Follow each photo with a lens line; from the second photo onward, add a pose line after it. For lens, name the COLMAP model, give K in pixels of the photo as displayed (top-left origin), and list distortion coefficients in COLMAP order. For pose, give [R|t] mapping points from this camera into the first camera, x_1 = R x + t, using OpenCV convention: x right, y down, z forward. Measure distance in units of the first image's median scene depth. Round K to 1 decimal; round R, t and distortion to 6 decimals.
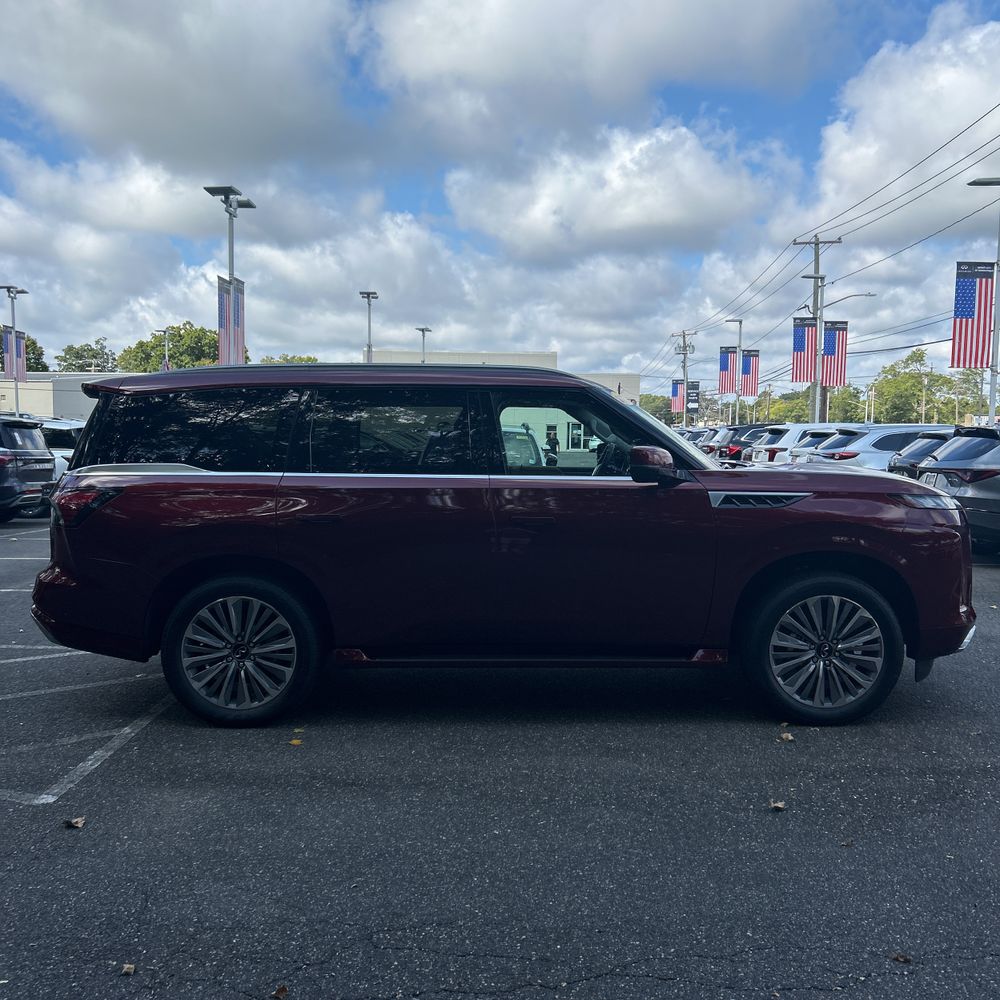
lens RADIAL K [[1026.8, 0, 503.5], [0, 1026.8, 499.9], [0, 0, 1]] dist [0.007966, -0.003995]
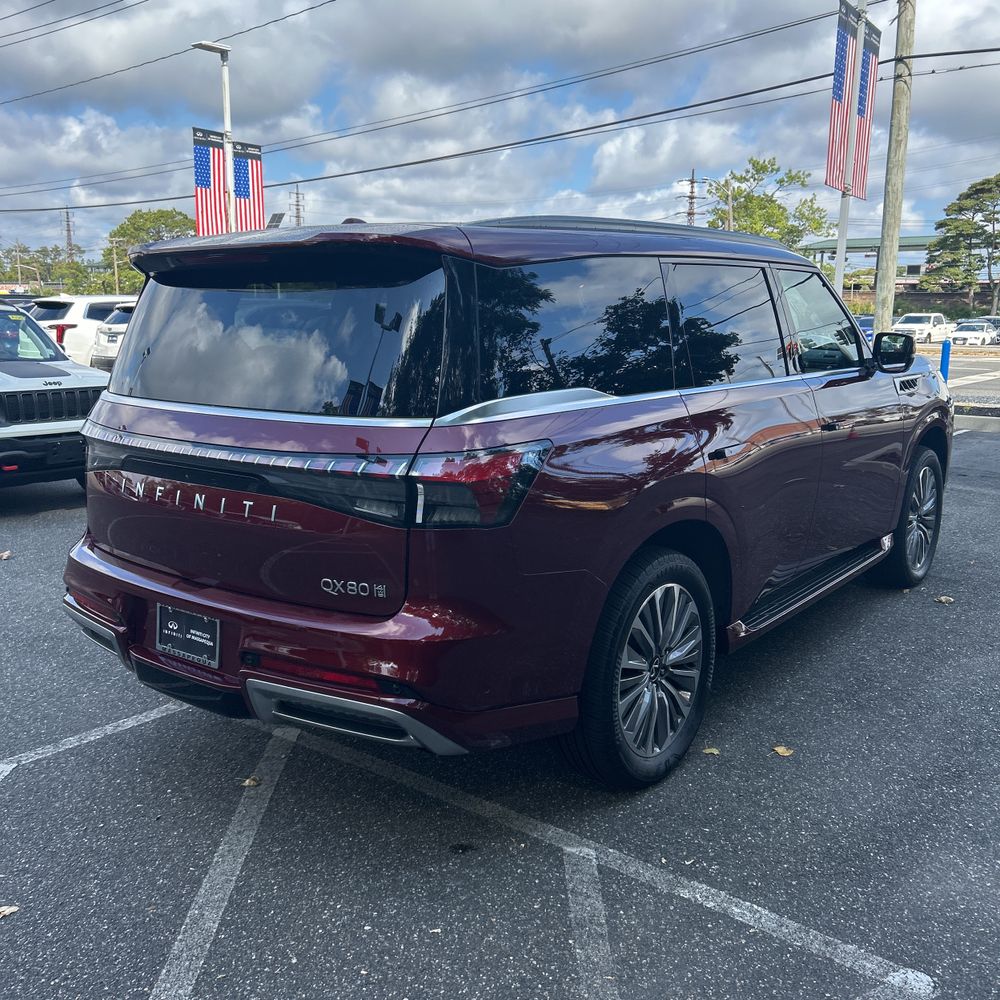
lens RADIAL K [[1026.8, 0, 503.5], [0, 1026.8, 499.9], [0, 0, 1]] dist [0.007966, -0.003995]
pose [[0.602254, -0.148329, 0.784403, -0.820246], [0.049609, 0.987641, 0.148672, -0.059465], [-0.796761, -0.050625, 0.602170, 0.699783]]
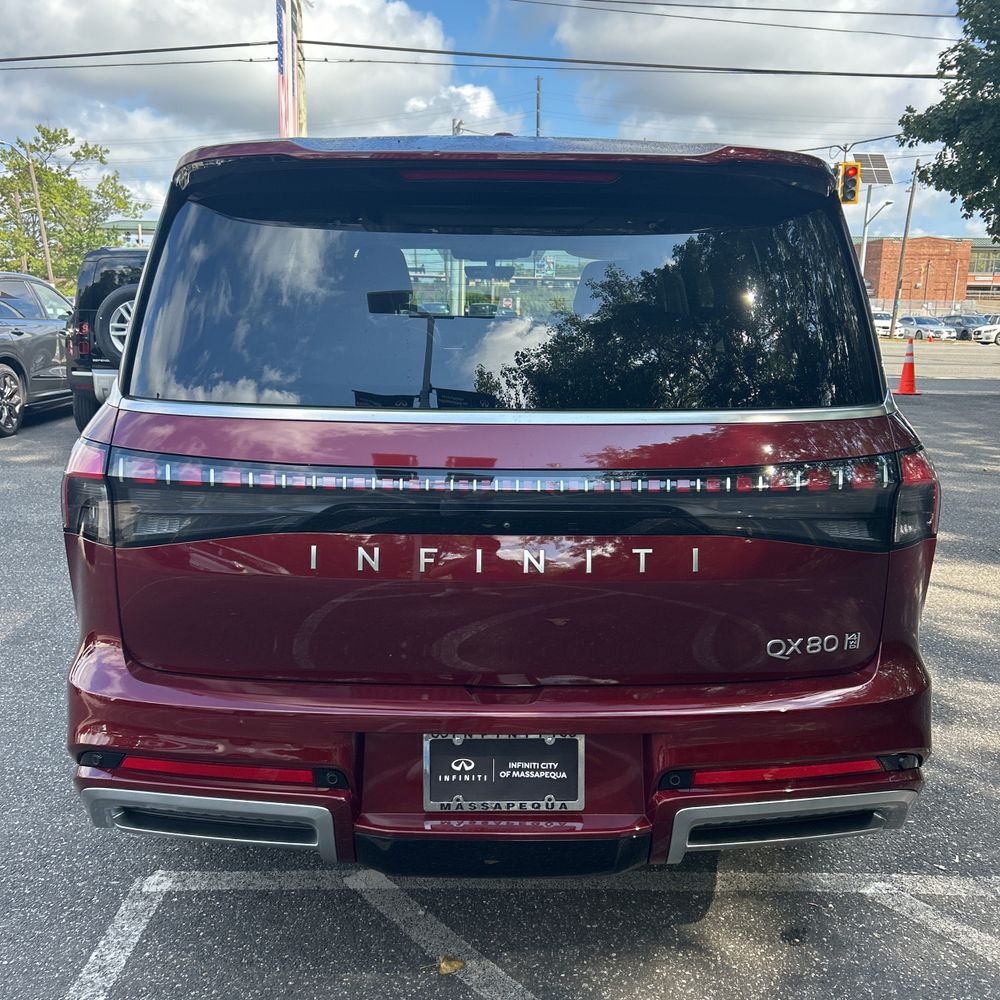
lens RADIAL K [[1026.8, 0, 503.5], [0, 1026.8, 499.9], [0, 0, 1]] dist [0.007966, -0.003995]
pose [[-0.025952, -0.196097, 0.980241, -0.825771], [0.048085, 0.979191, 0.197160, -0.075389], [-0.998506, 0.052252, -0.015983, 1.192759]]
